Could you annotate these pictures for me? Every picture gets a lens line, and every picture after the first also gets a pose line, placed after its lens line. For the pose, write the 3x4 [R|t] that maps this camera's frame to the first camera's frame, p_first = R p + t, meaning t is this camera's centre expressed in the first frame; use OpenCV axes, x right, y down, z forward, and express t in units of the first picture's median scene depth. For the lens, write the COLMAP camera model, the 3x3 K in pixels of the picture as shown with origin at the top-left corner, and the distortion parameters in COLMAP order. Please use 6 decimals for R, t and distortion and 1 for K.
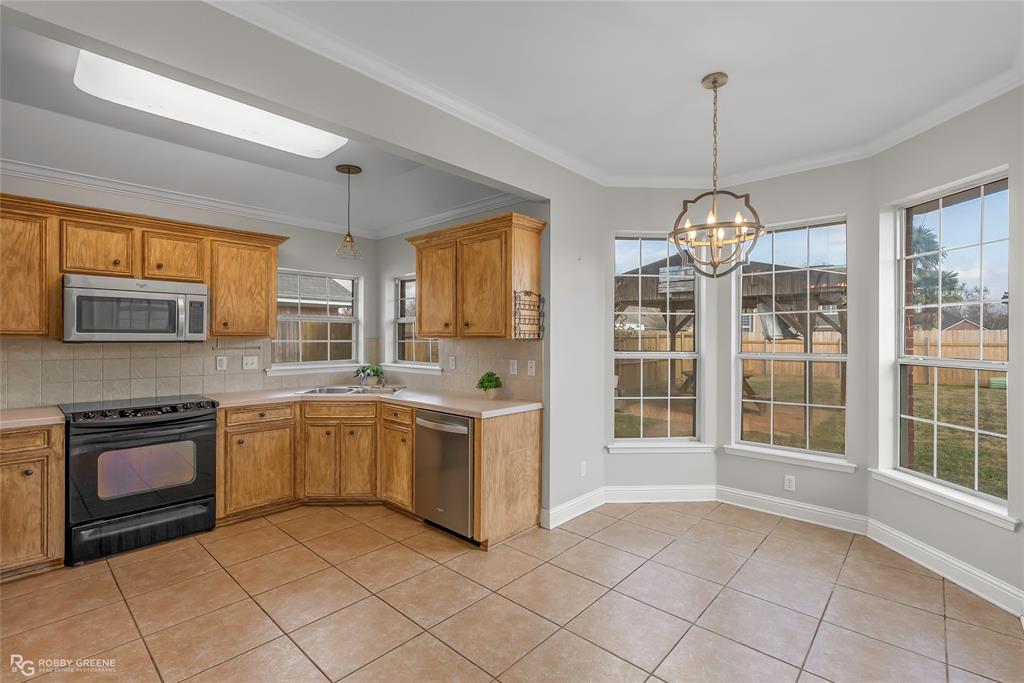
lens RADIAL K [[471.8, 0, 515.7], [0, 471.8, 338.0], [0, 0, 1]] dist [-0.001873, 0.001362]
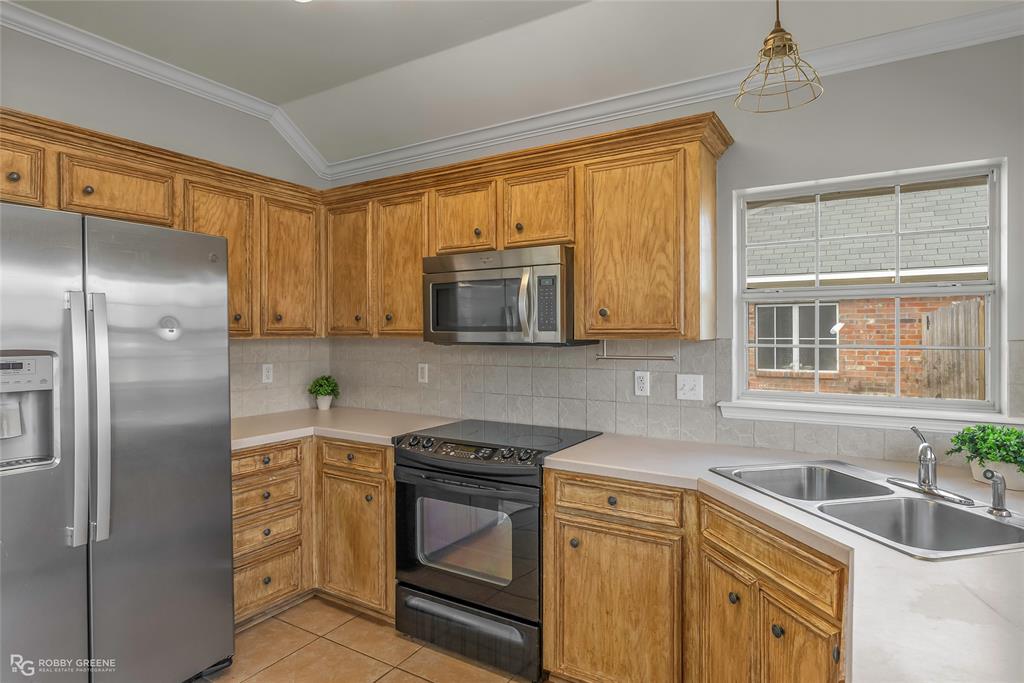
lens RADIAL K [[555.4, 0, 513.4], [0, 555.4, 335.4], [0, 0, 1]] dist [-0.003743, -0.000135]
pose [[0.195718, -0.000457, -0.980660, -0.008824], [-0.000524, 1.000000, -0.000570, -0.003517], [0.980660, 0.000625, 0.195718, 0.815292]]
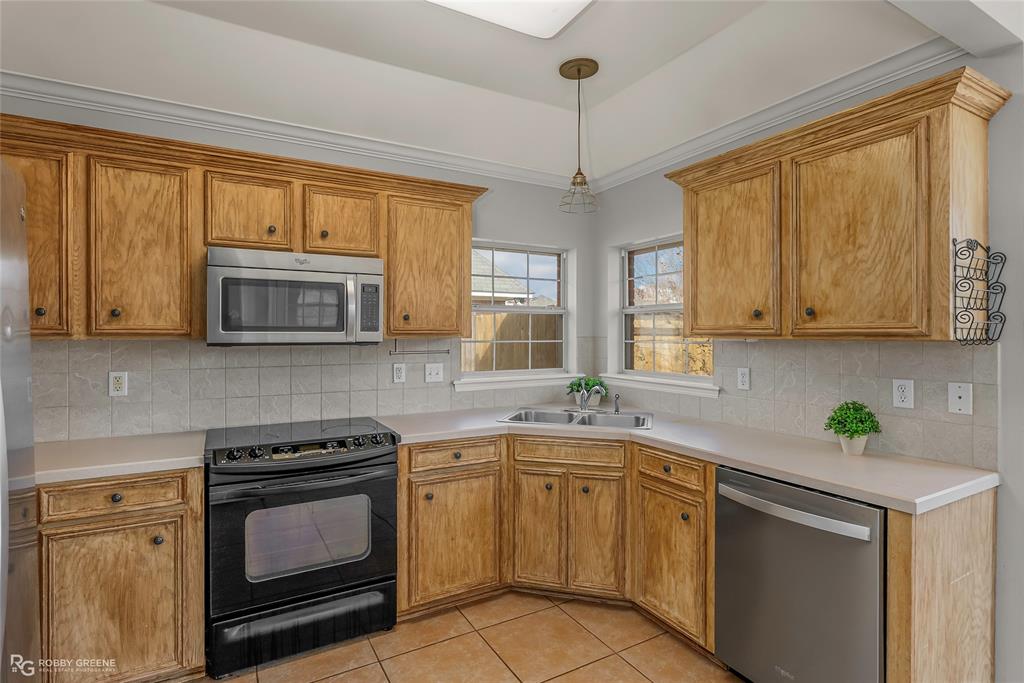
lens RADIAL K [[517.8, 0, 511.7], [0, 517.8, 335.2], [0, 0, 1]] dist [-0.001552, 0.000901]
pose [[0.951714, -0.002373, -0.306977, -0.252086], [0.002622, 0.999996, 0.000398, -0.003984], [0.306975, -0.001184, 0.951717, 0.349526]]
